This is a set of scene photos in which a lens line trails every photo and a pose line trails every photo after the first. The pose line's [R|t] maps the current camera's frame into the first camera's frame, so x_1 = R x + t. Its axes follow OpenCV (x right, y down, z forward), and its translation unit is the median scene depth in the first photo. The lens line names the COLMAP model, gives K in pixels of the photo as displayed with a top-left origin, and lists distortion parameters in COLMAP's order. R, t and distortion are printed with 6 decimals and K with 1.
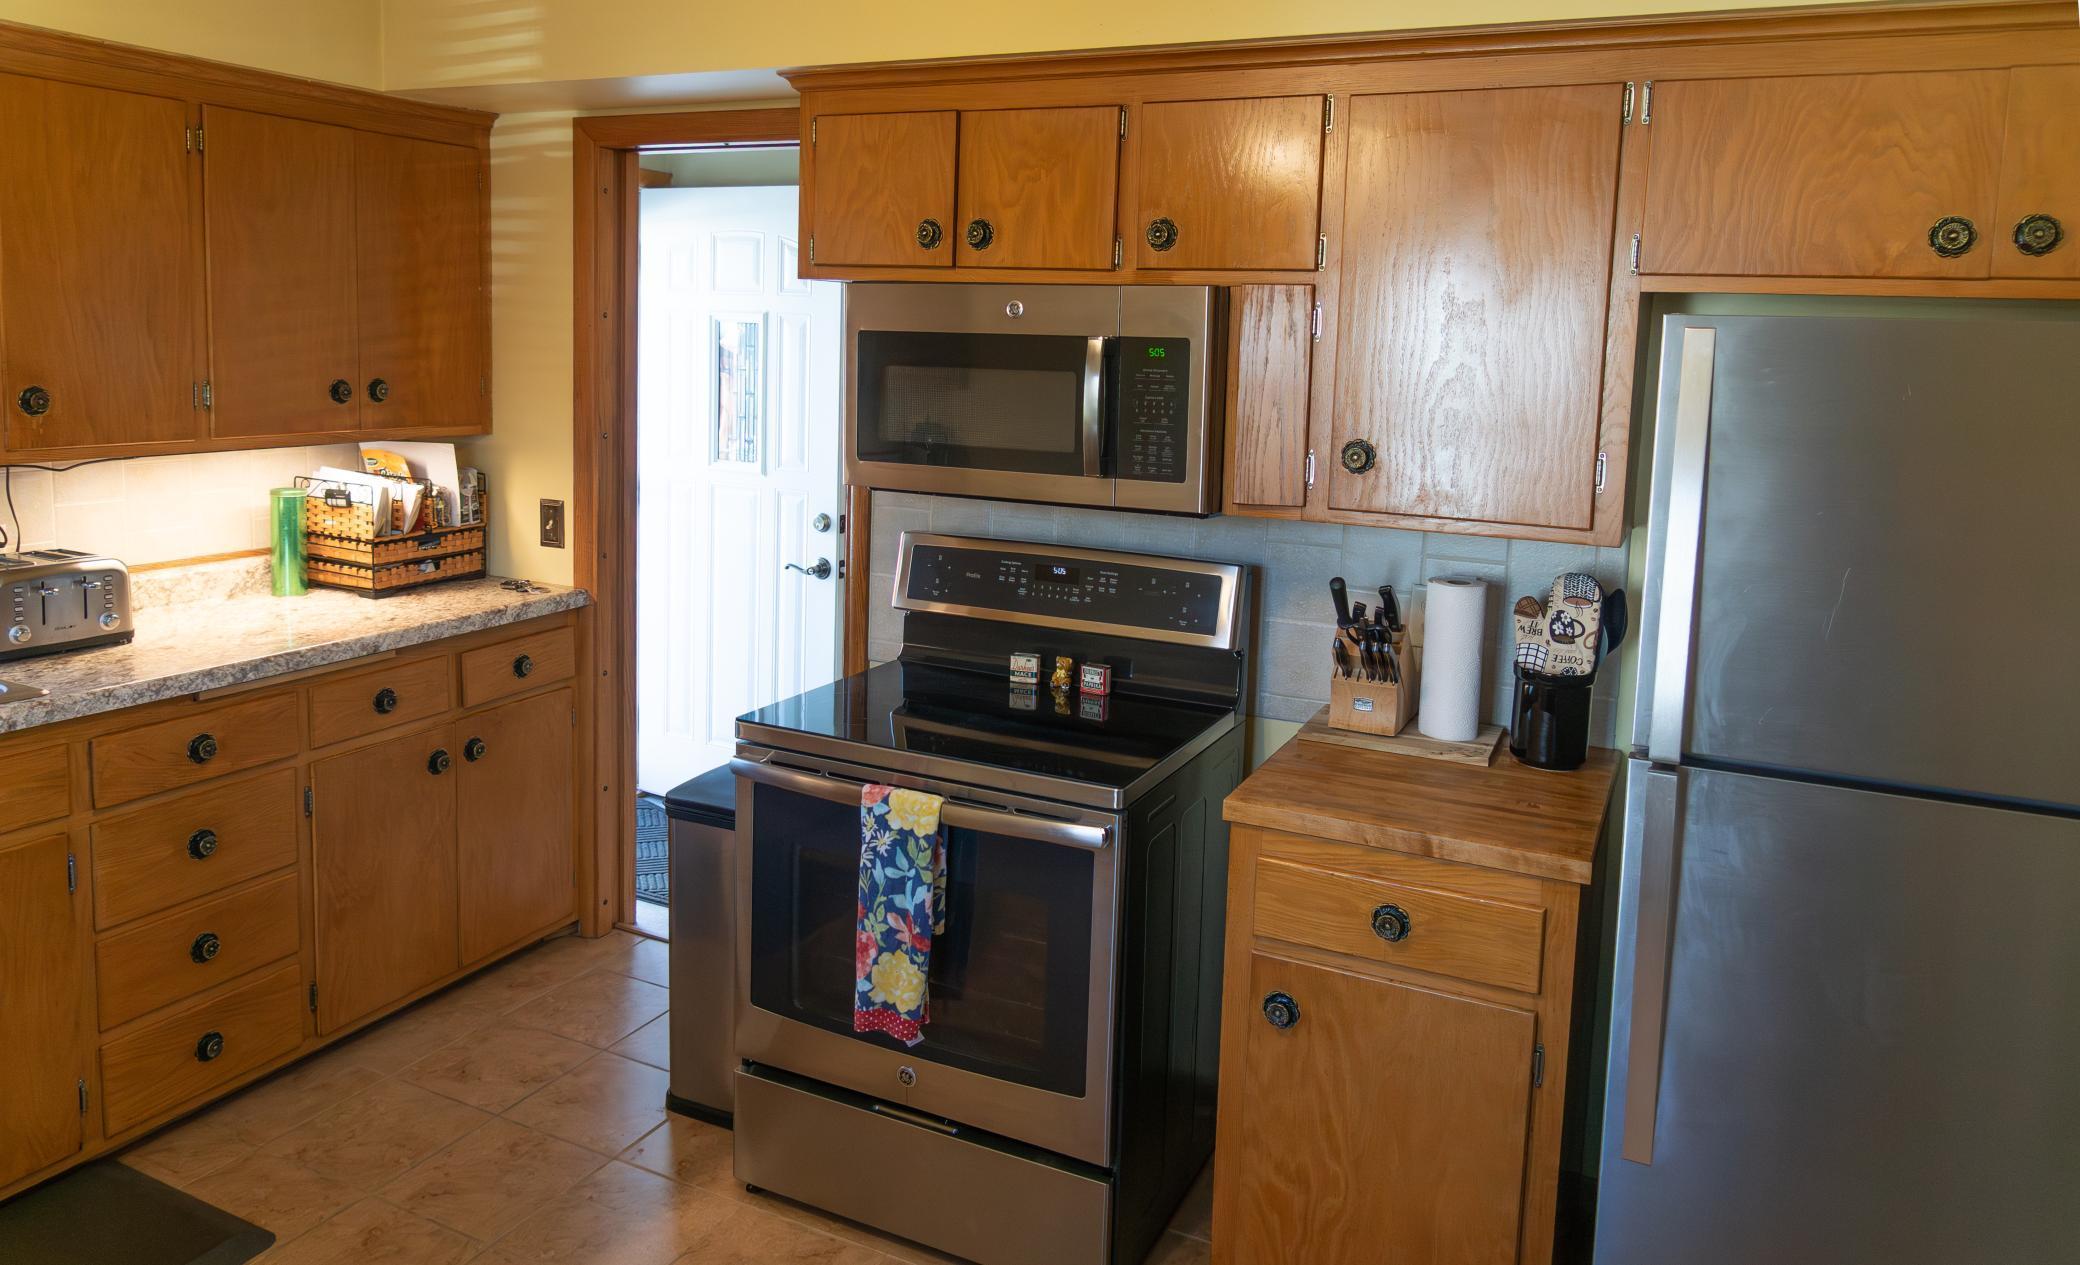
lens RADIAL K [[1458.8, 0, 1039.3], [0, 1458.8, 494.1], [0, 0, 1]] dist [-0.004024, -0.004878]
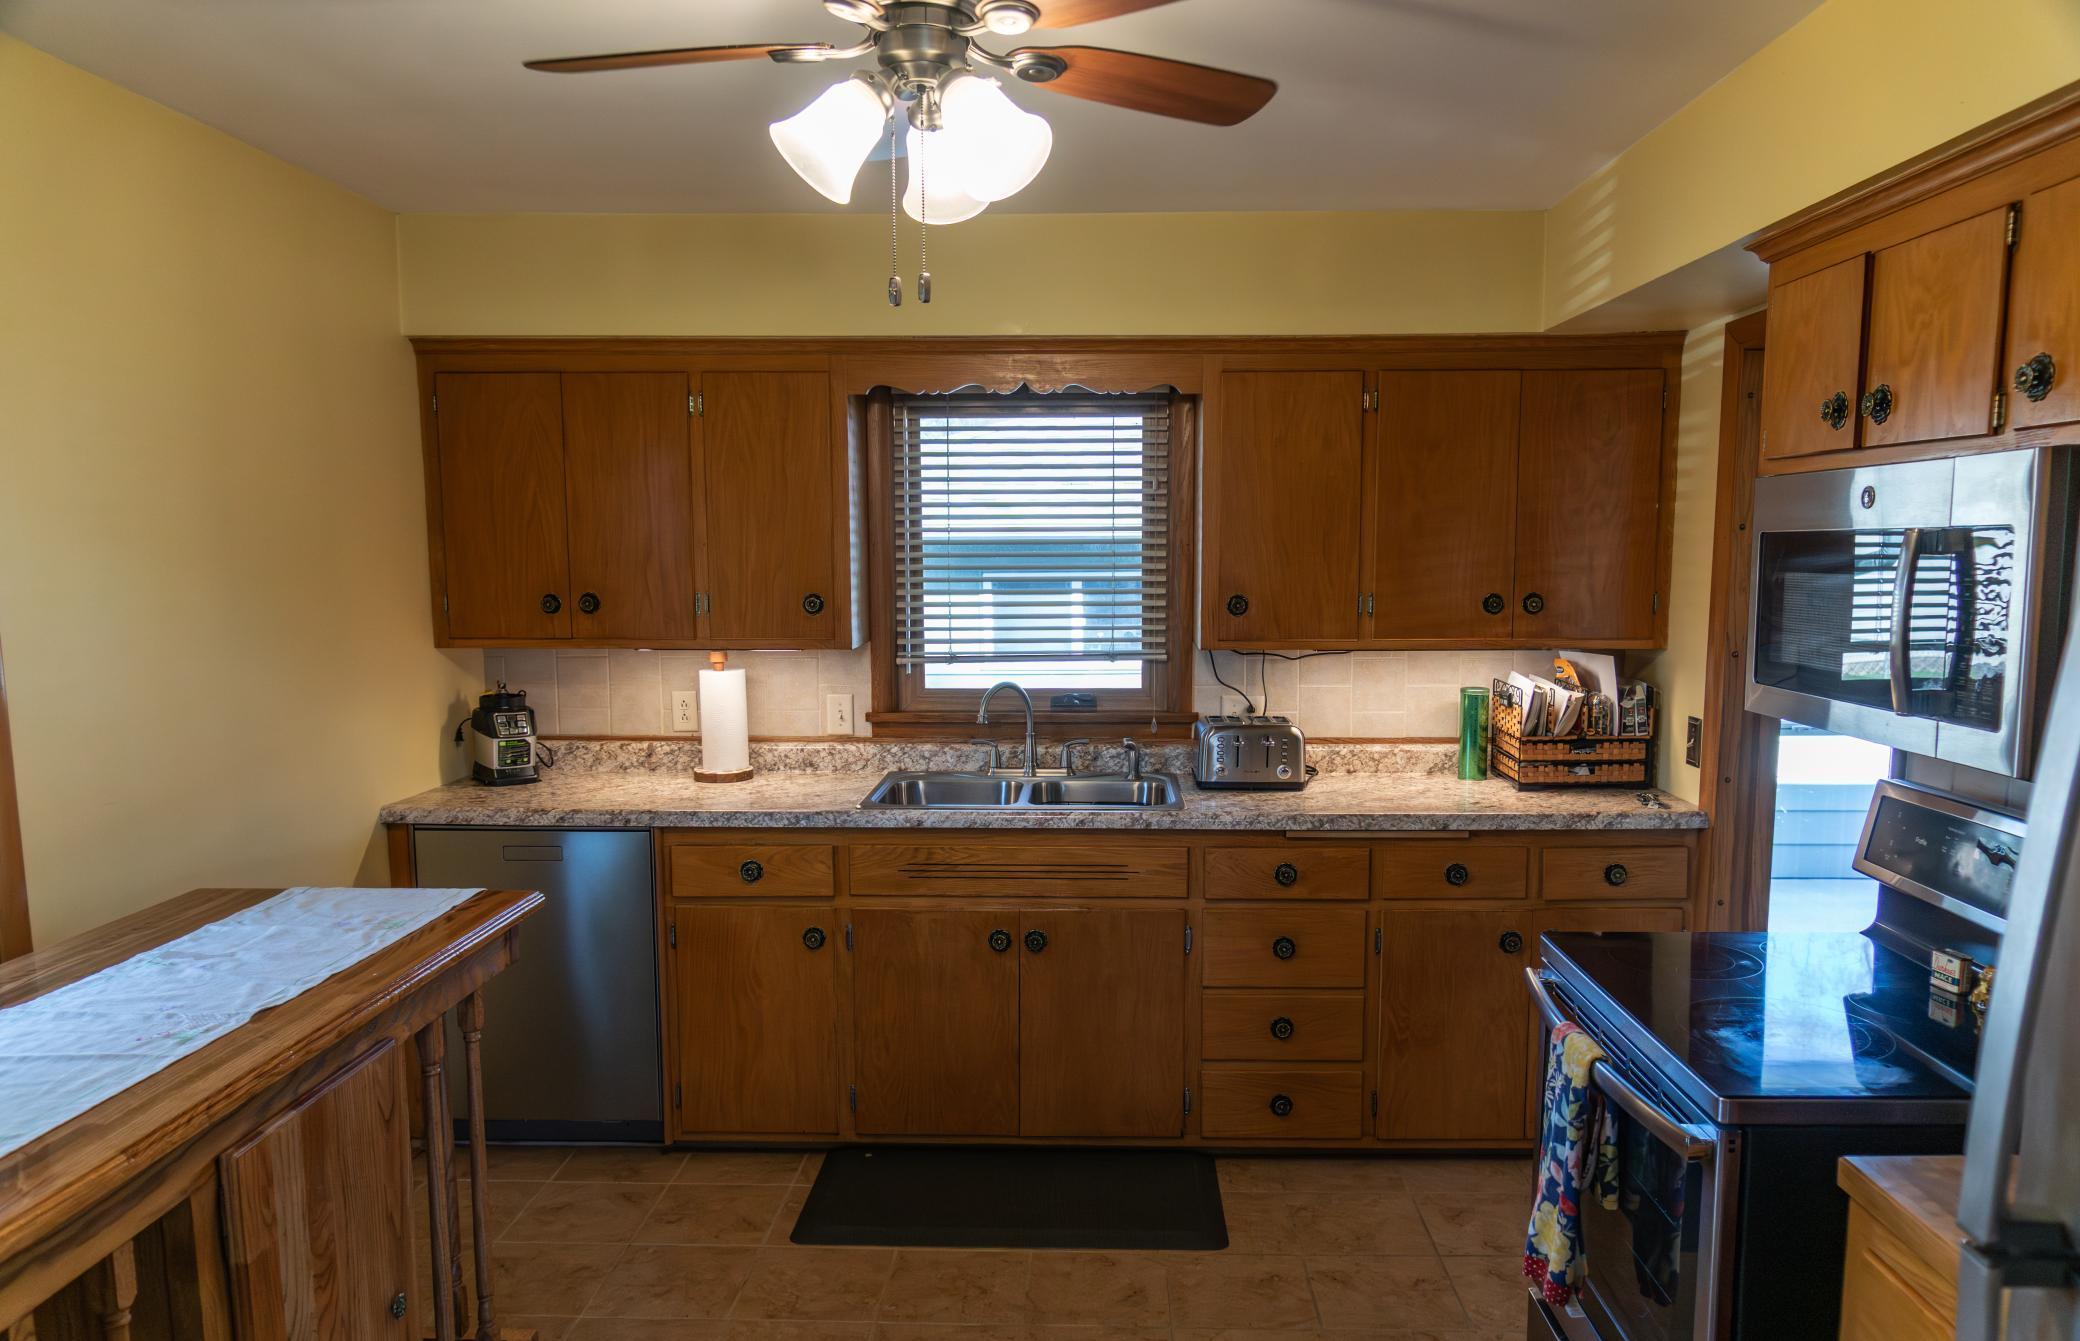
lens RADIAL K [[1437.8, 0, 1042.5], [0, 1437.8, 720.2], [0, 0, 1]] dist [-0.001859, -0.000190]
pose [[0.400271, 0.080203, -0.912880, 0.406810], [-0.083904, 0.995186, 0.050645, -0.007165], [0.912548, 0.056323, 0.405073, 0.225141]]
